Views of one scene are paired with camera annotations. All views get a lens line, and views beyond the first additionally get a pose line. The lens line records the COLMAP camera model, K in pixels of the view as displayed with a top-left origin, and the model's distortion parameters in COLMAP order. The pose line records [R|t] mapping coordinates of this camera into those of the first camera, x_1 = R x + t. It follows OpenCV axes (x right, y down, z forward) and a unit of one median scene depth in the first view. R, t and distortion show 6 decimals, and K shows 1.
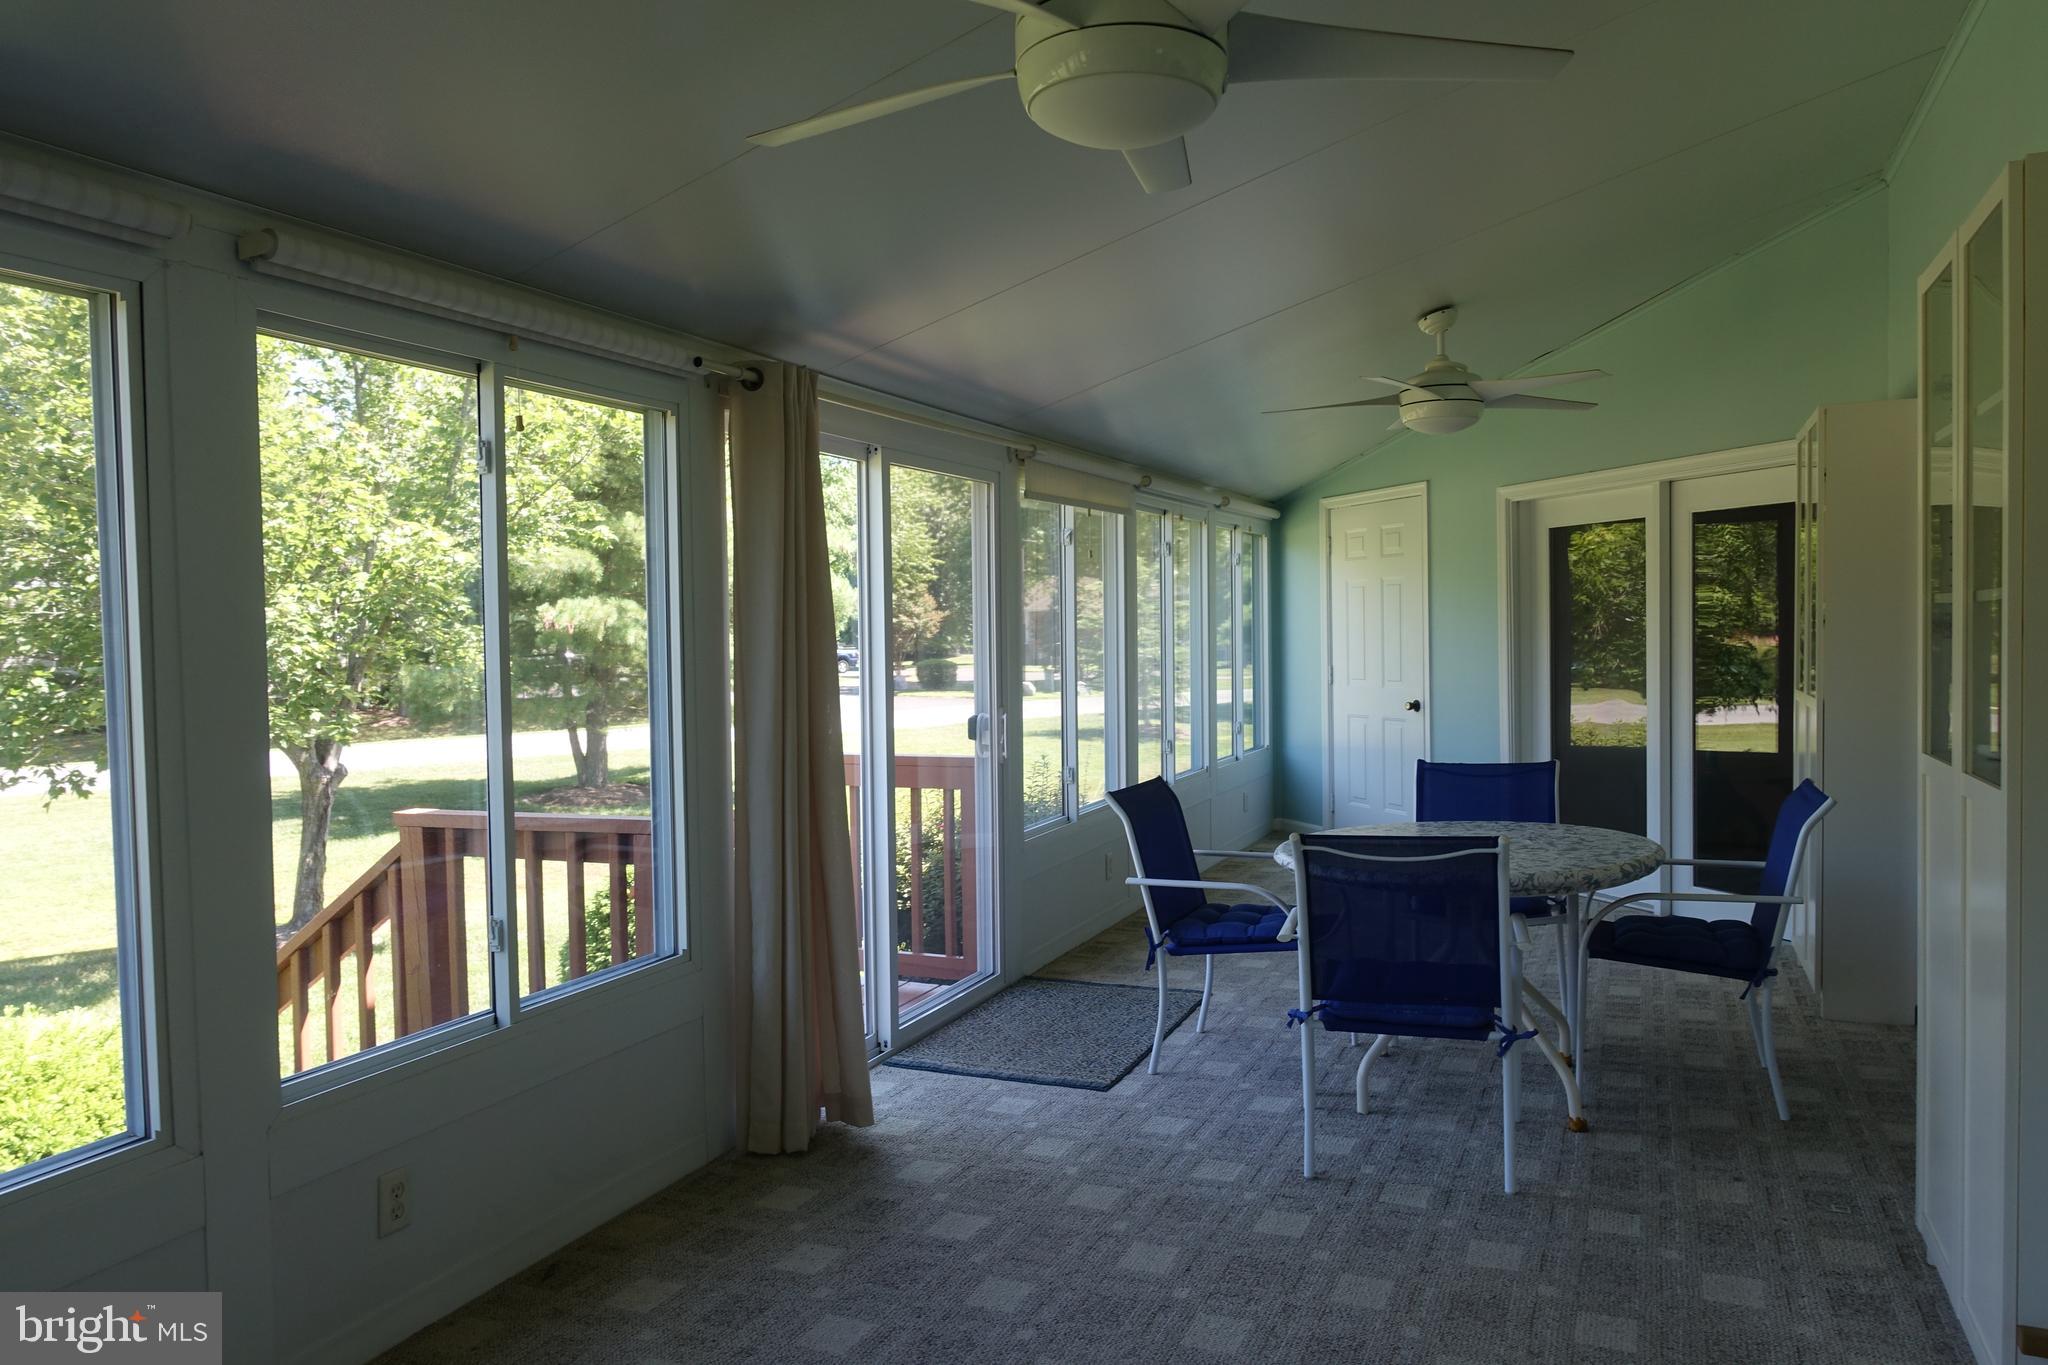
lens RADIAL K [[1418.2, 0, 1029.8], [0, 1418.2, 677.8], [0, 0, 1]] dist [0.005159, 0.002089]
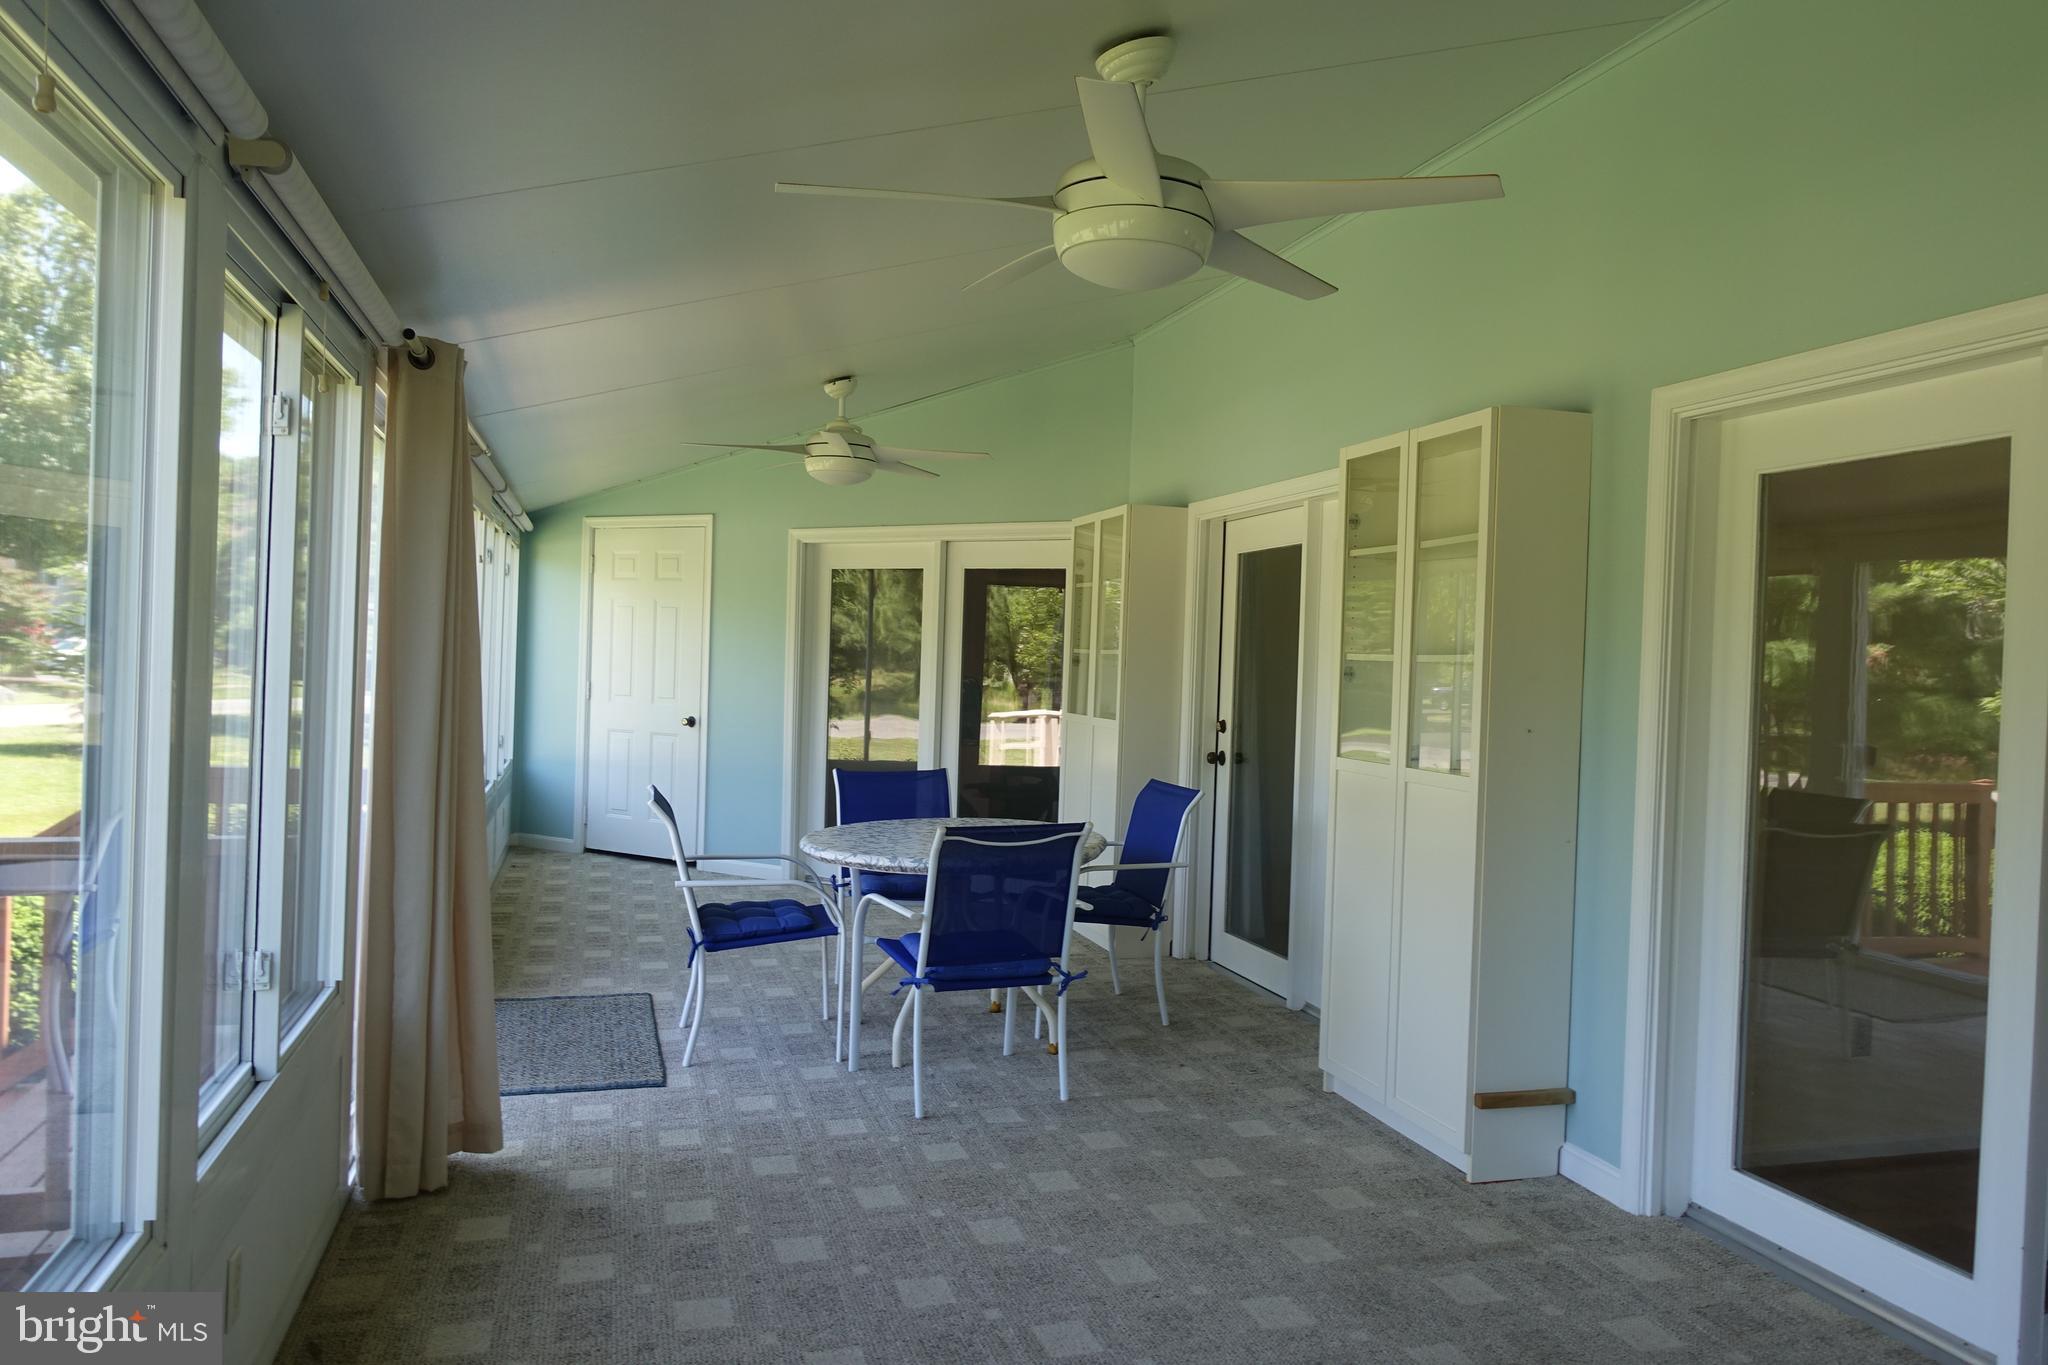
lens RADIAL K [[1418.2, 0, 1029.8], [0, 1418.2, 677.8], [0, 0, 1]] dist [0.005159, 0.002089]
pose [[0.760531, 0.036299, 0.648287, -0.485823], [-0.027889, 0.999341, -0.023239, 0.009443], [-0.648703, -0.000406, 0.761042, 0.037386]]
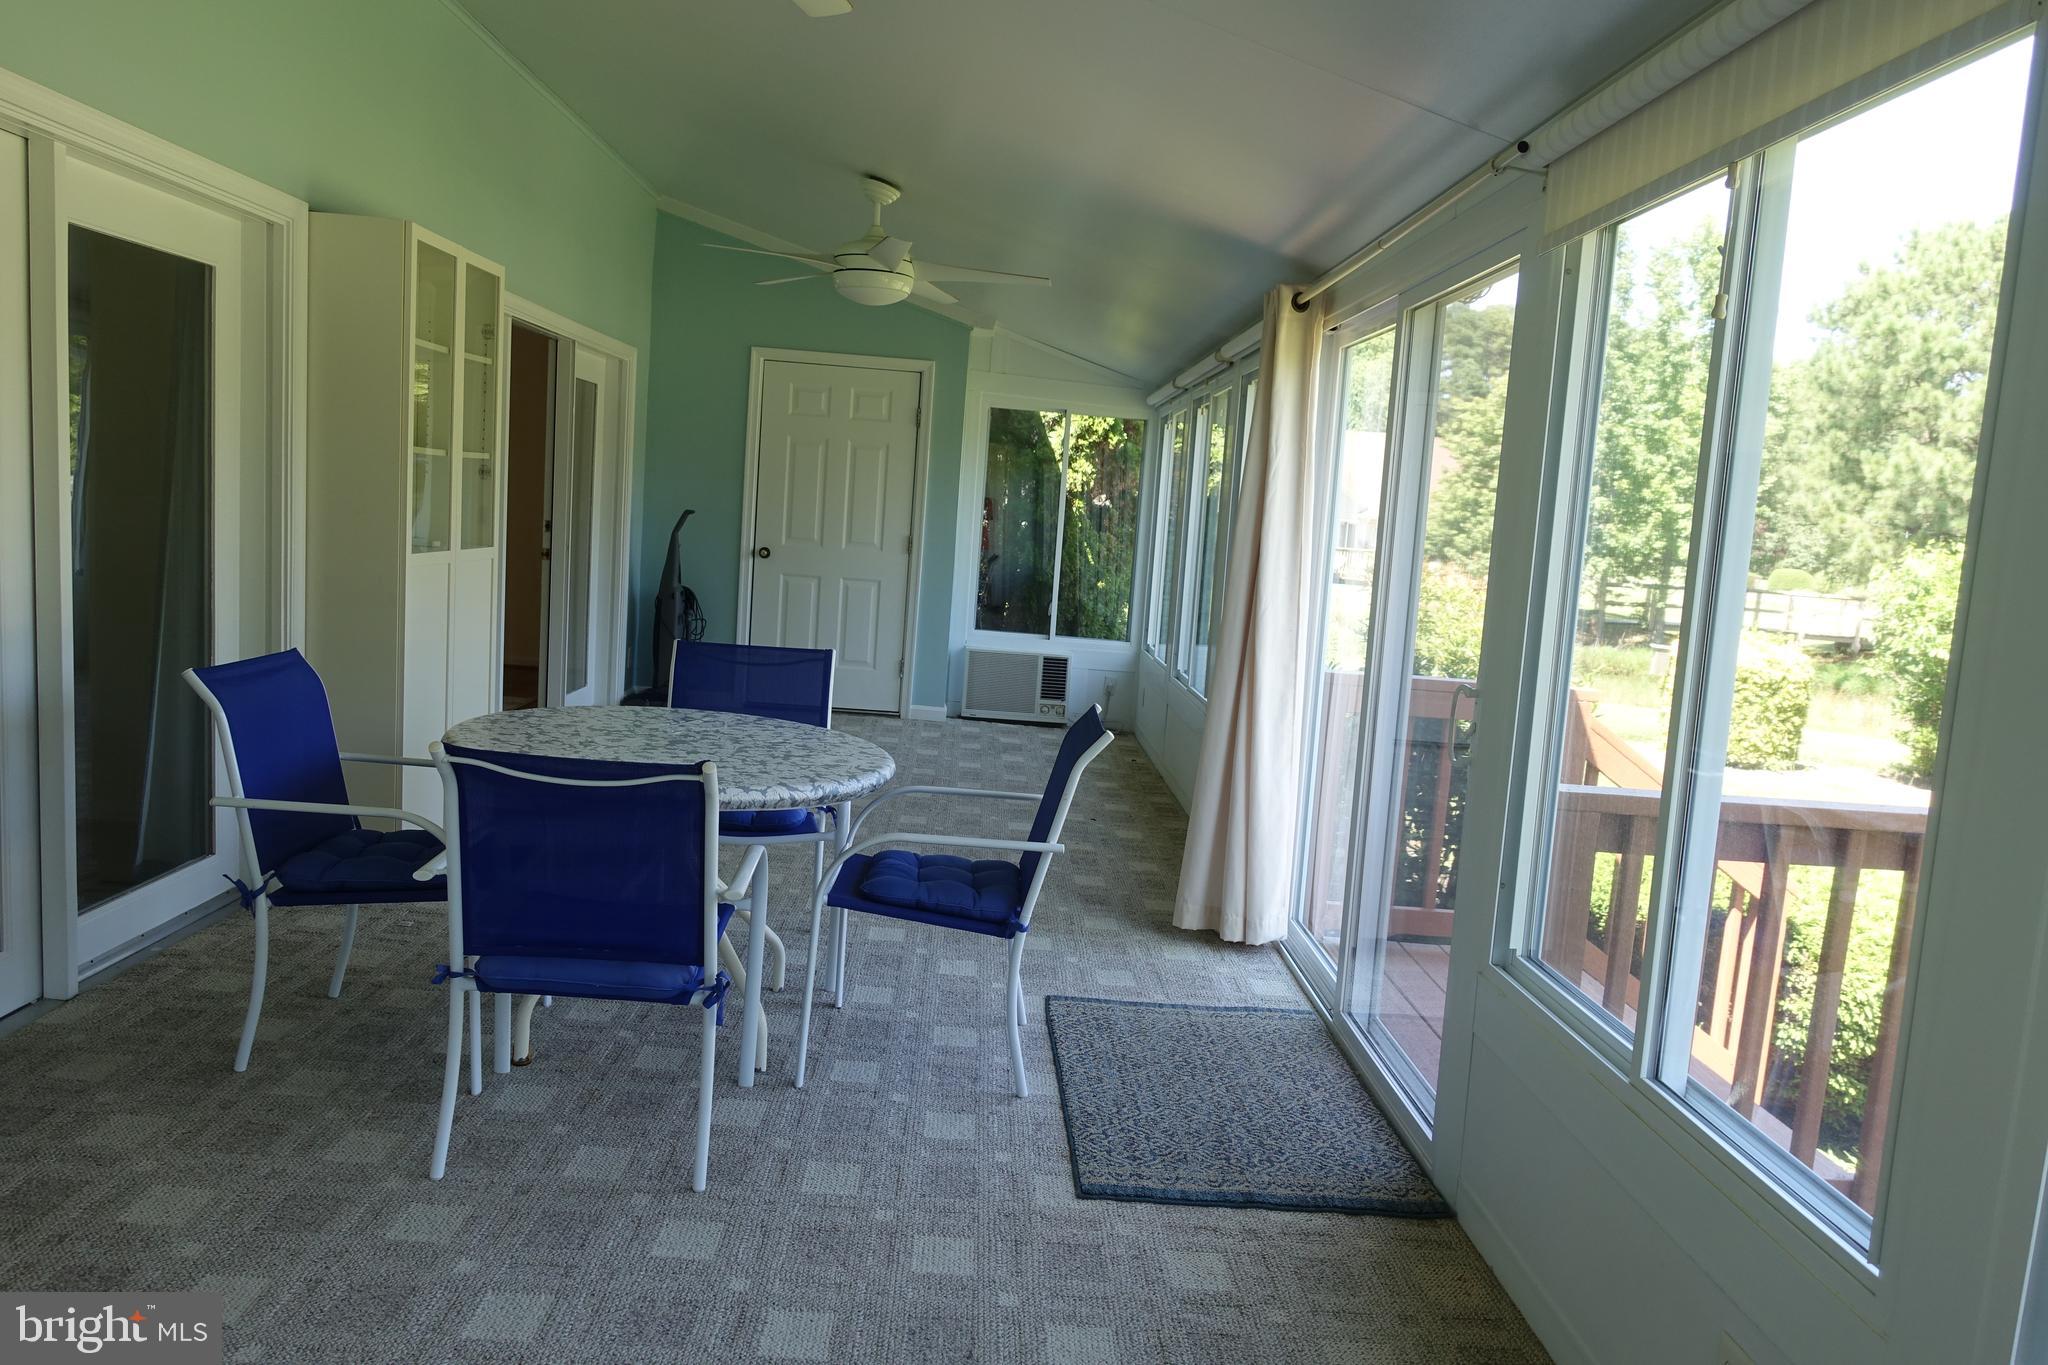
lens RADIAL K [[1418.2, 0, 1029.8], [0, 1418.2, 677.8], [0, 0, 1]] dist [0.005159, 0.002089]
pose [[-0.901604, 0.009629, -0.432454, 0.535847], [-0.063810, 0.985854, 0.154986, -0.075247], [0.427829, 0.167331, -0.888236, 2.043121]]
